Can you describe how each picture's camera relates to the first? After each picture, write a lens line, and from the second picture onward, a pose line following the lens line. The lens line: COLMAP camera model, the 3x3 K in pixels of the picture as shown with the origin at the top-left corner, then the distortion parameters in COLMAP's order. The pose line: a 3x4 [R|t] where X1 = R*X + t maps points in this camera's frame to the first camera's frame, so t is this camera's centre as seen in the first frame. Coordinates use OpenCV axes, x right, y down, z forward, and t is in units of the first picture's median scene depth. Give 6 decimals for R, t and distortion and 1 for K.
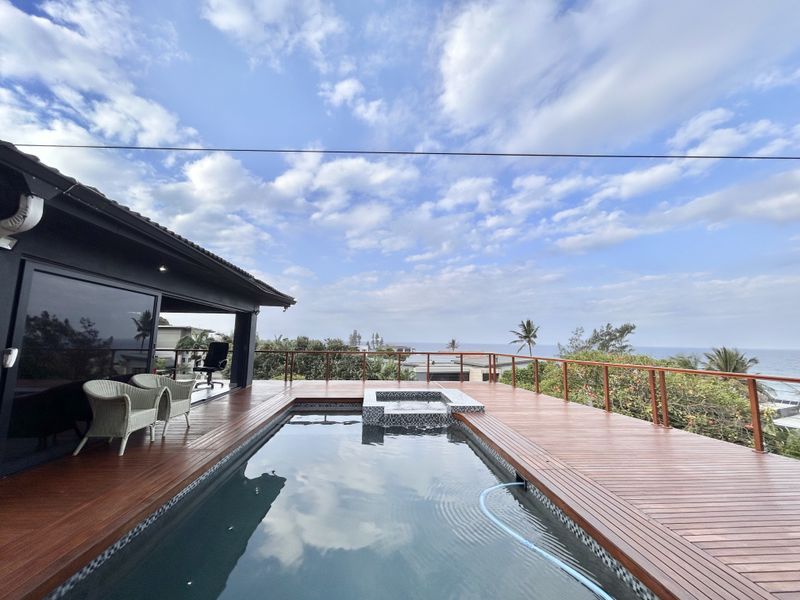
lens RADIAL K [[322.9, 0, 400.8], [0, 322.9, 296.1], [0, 0, 1]] dist [0.001474, 0.000098]
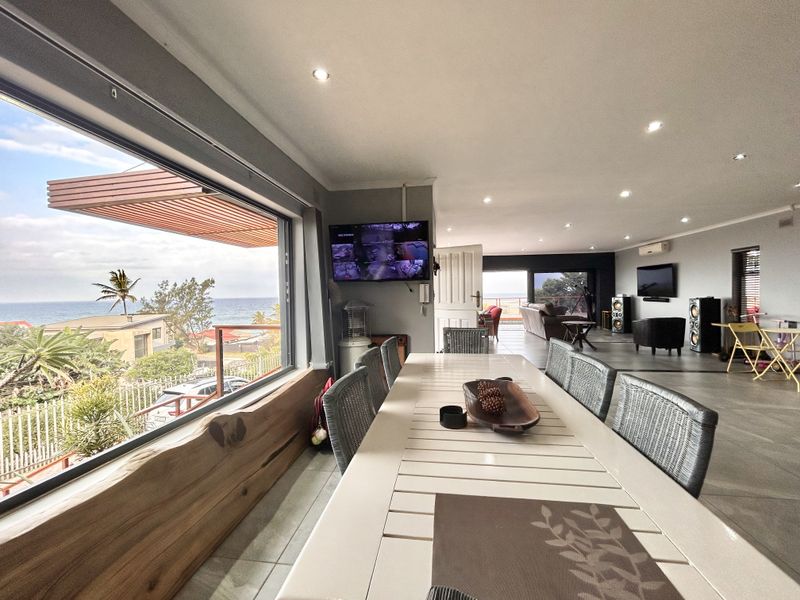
lens RADIAL K [[322.9, 0, 397.6], [0, 322.9, 302.6], [0, 0, 1]] dist [0.001474, 0.000098]
pose [[0.217576, -0.048880, 0.974819, -0.247915], [-0.113513, 0.990701, 0.075012, 0.011553], [-0.969420, -0.126975, 0.210004, 0.124091]]
